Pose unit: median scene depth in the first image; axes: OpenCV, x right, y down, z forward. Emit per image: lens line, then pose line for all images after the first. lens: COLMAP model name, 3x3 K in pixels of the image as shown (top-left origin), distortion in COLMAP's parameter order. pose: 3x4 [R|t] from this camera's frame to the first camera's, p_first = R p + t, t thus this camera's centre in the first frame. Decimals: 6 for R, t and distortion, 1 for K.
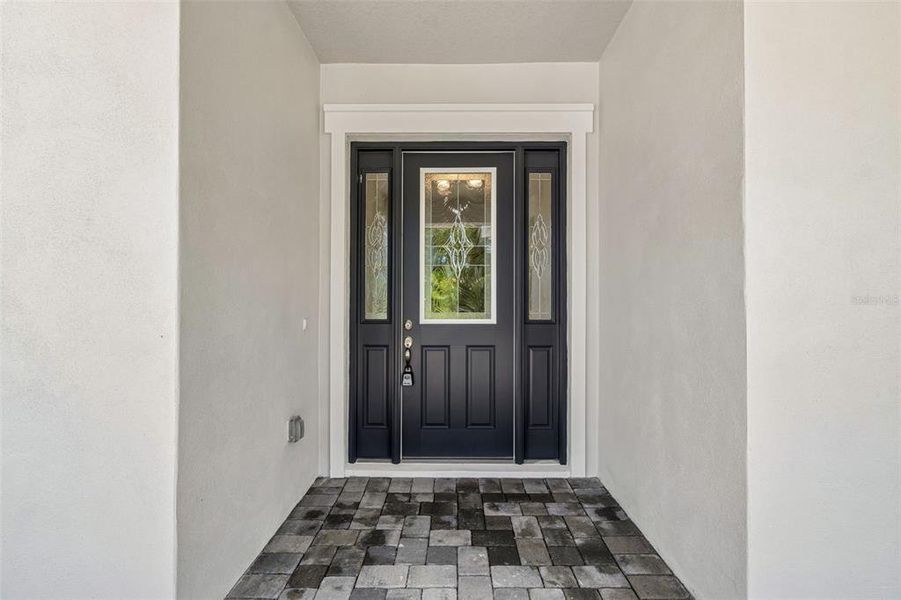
lens RADIAL K [[403.9, 0, 451.0], [0, 403.9, 300.5], [0, 0, 1]] dist [-0.000548, -0.000111]
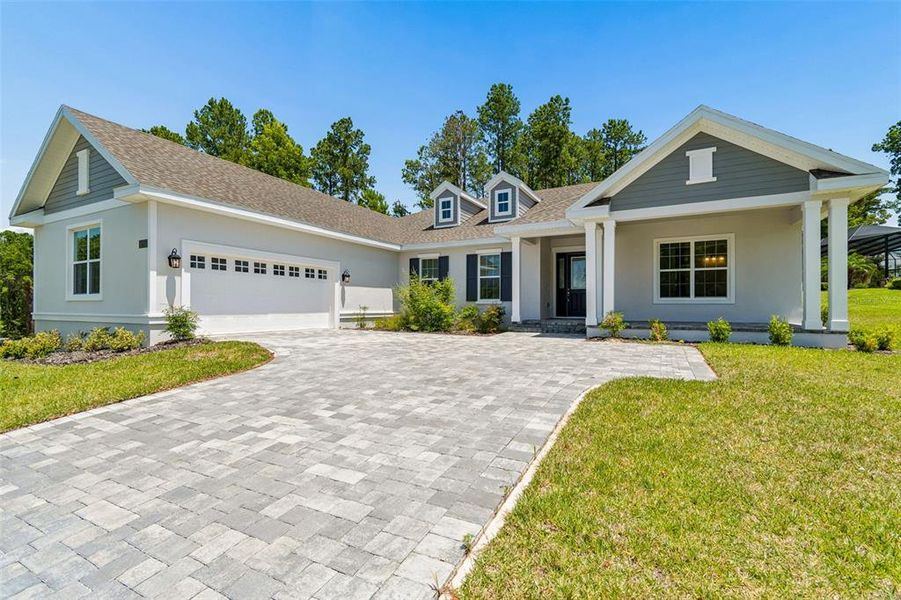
lens RADIAL K [[403.9, 0, 445.2], [0, 403.9, 301.9], [0, 0, 1]] dist [-0.000548, -0.000111]
pose [[0.896042, -0.006905, -0.443916, 0.726123], [0.007006, 0.999974, -0.001413, 0.208274], [0.443914, -0.001844, 0.896067, -4.056303]]
